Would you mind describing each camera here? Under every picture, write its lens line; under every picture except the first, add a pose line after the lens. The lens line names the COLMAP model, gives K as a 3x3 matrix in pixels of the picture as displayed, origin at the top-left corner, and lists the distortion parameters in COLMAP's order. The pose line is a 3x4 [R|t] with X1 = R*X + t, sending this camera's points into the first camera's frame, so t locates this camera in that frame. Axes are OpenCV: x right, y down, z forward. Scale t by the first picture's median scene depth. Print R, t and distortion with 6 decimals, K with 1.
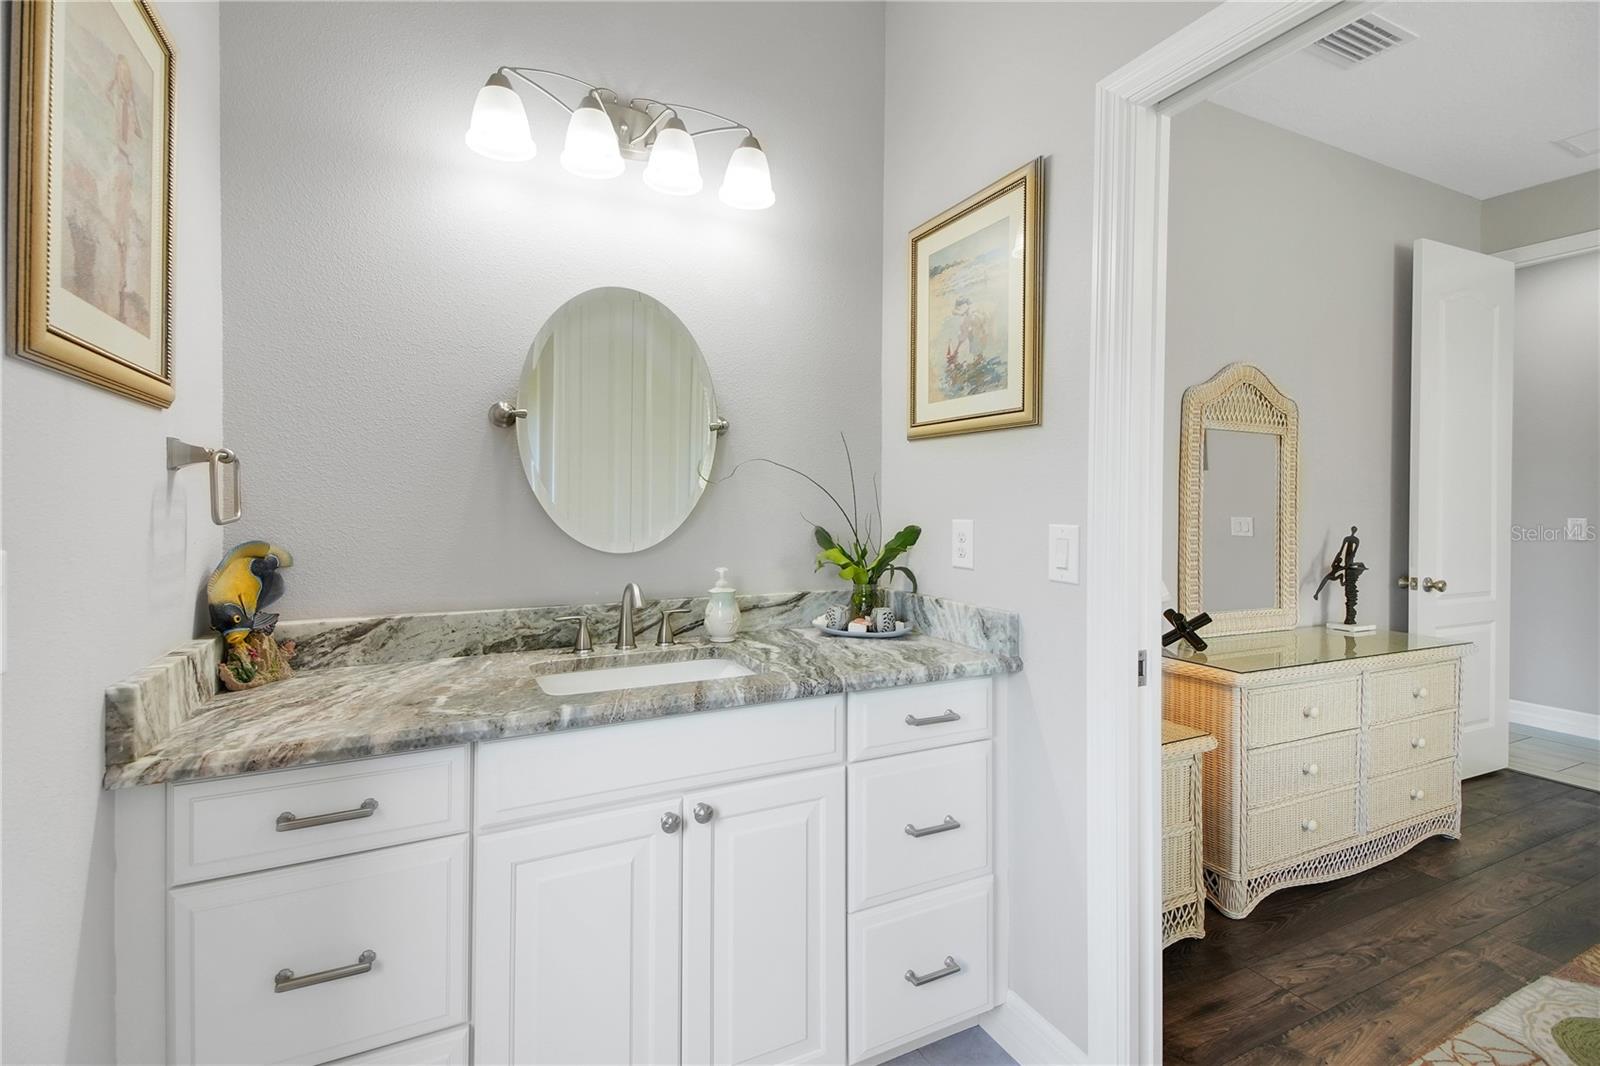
lens RADIAL K [[779.0, 0, 861.5], [0, 779.0, 507.9], [0, 0, 1]] dist [0.054230, -0.022403]
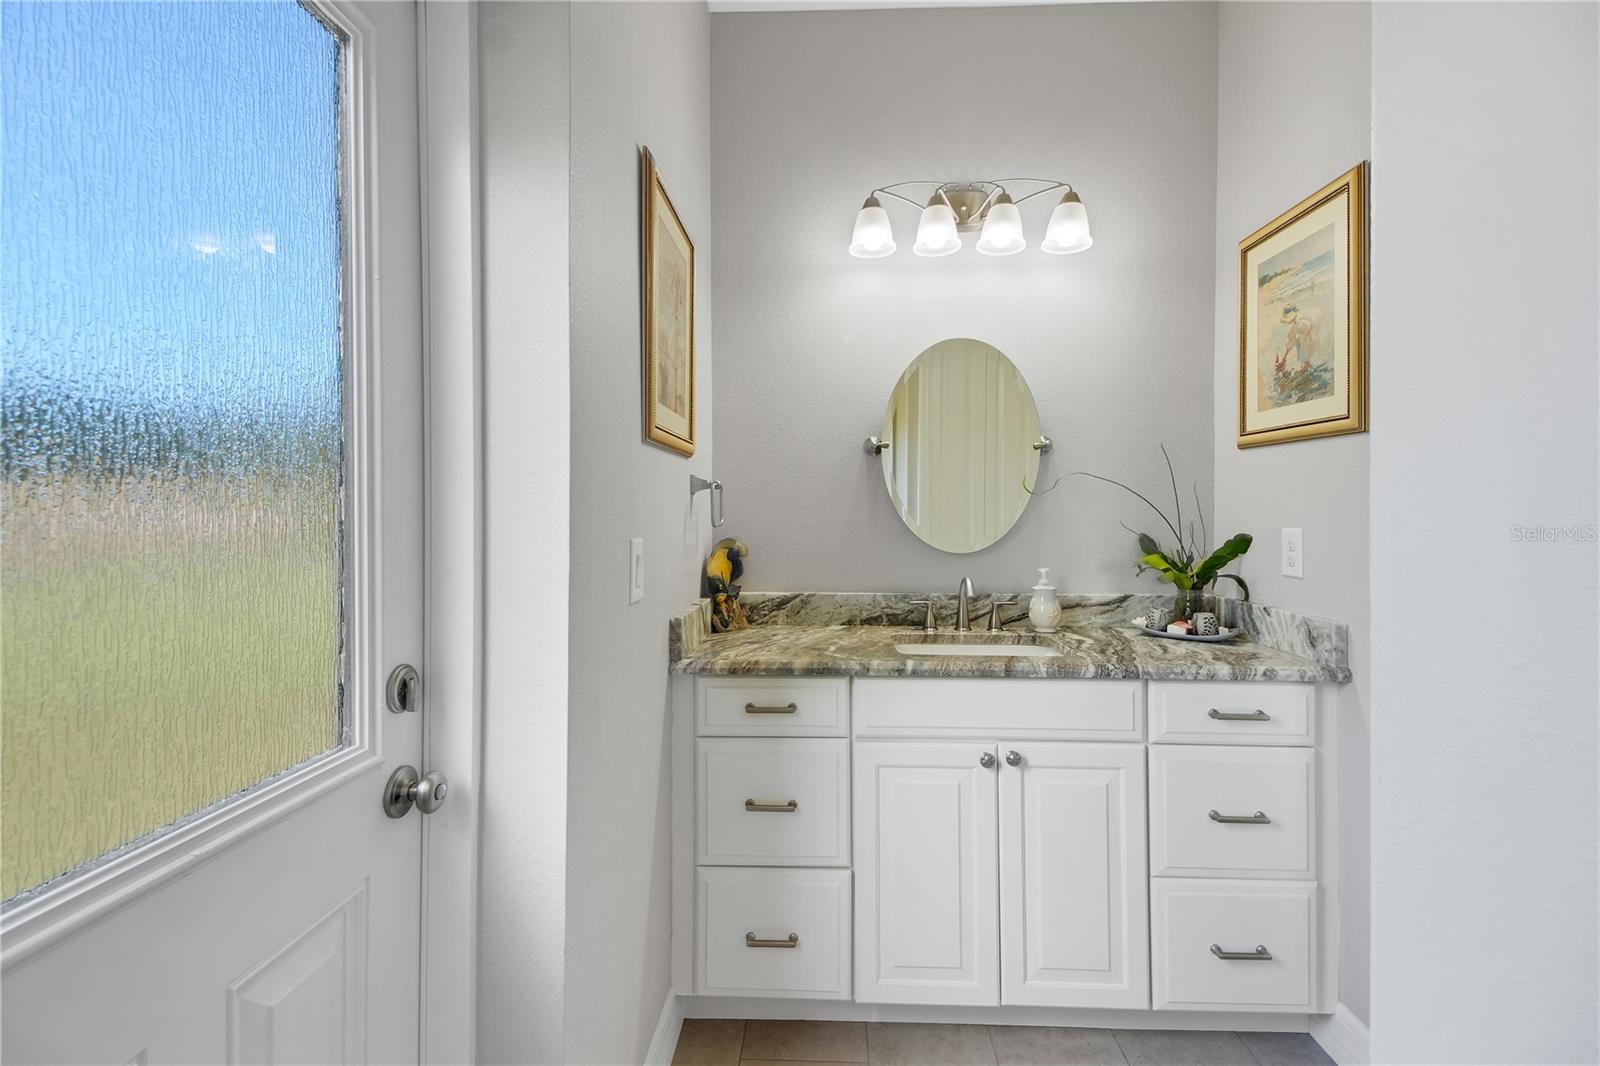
lens RADIAL K [[700.2, 0, 798.2], [0, 700.2, 513.8], [0, 0, 1]] dist [-0.002101, -0.000445]
pose [[0.857105, -0.003041, -0.515133, 0.054983], [0.001369, 0.999992, -0.003624, -0.000774], [0.515140, 0.002401, 0.857103, -0.094530]]
